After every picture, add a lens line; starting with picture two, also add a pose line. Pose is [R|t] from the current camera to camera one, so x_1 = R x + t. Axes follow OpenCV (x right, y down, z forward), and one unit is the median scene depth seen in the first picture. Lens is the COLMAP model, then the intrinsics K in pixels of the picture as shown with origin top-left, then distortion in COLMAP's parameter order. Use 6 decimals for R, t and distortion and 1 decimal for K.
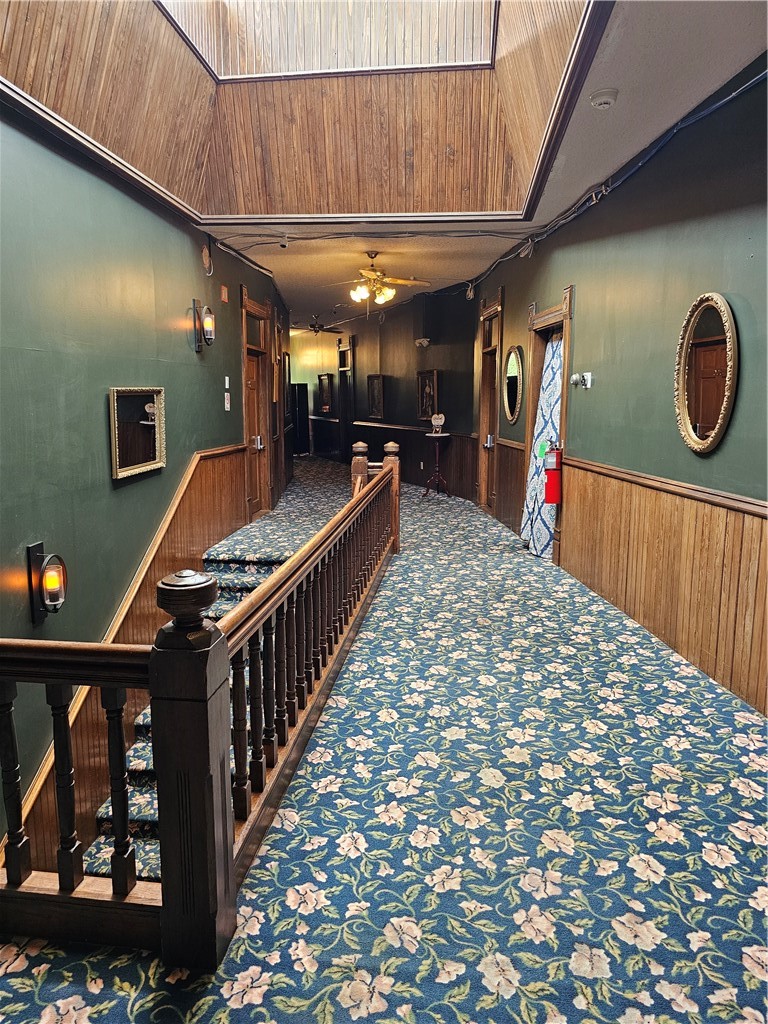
lens RADIAL K [[656.8, 0, 384.1], [0, 656.8, 539.1], [0, 0, 1]] dist [-0.048215, 0.001053]
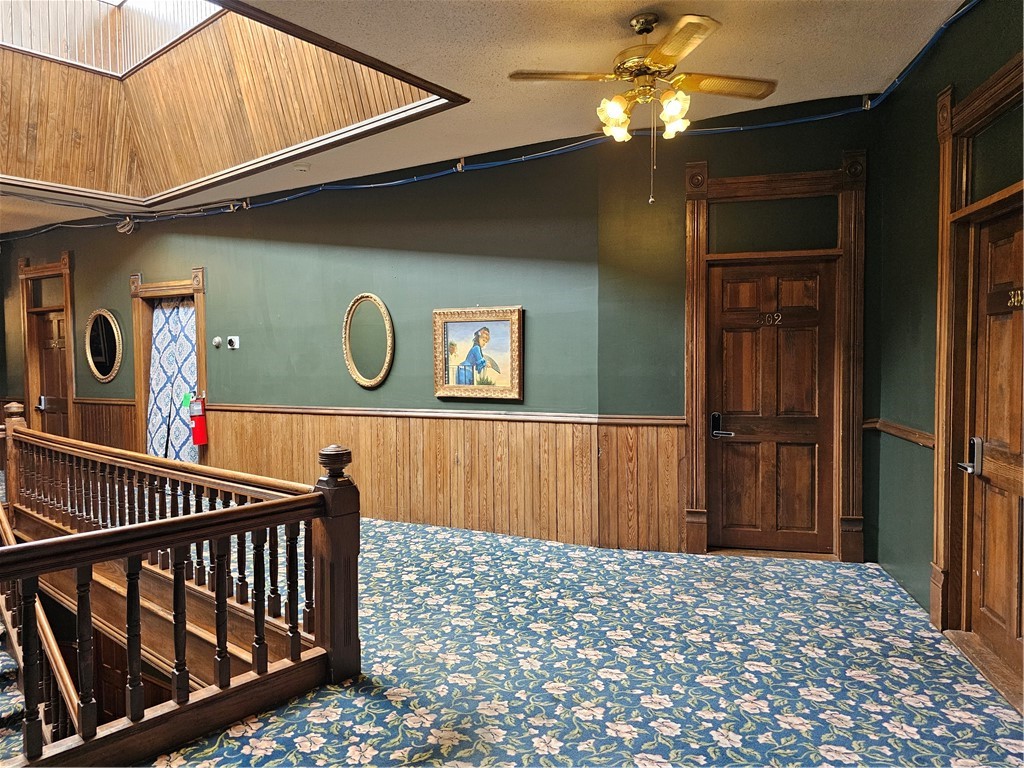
lens RADIAL K [[691.4, 0, 512.0], [0, 691.4, 384.0], [0, 0, 1]] dist [-0.000165, -0.063230]
pose [[0.542966, -0.027420, 0.839307, -0.479257], [0.178787, 0.980327, -0.083635, 0.043339], [-0.820501, 0.195468, 0.537187, -0.146331]]
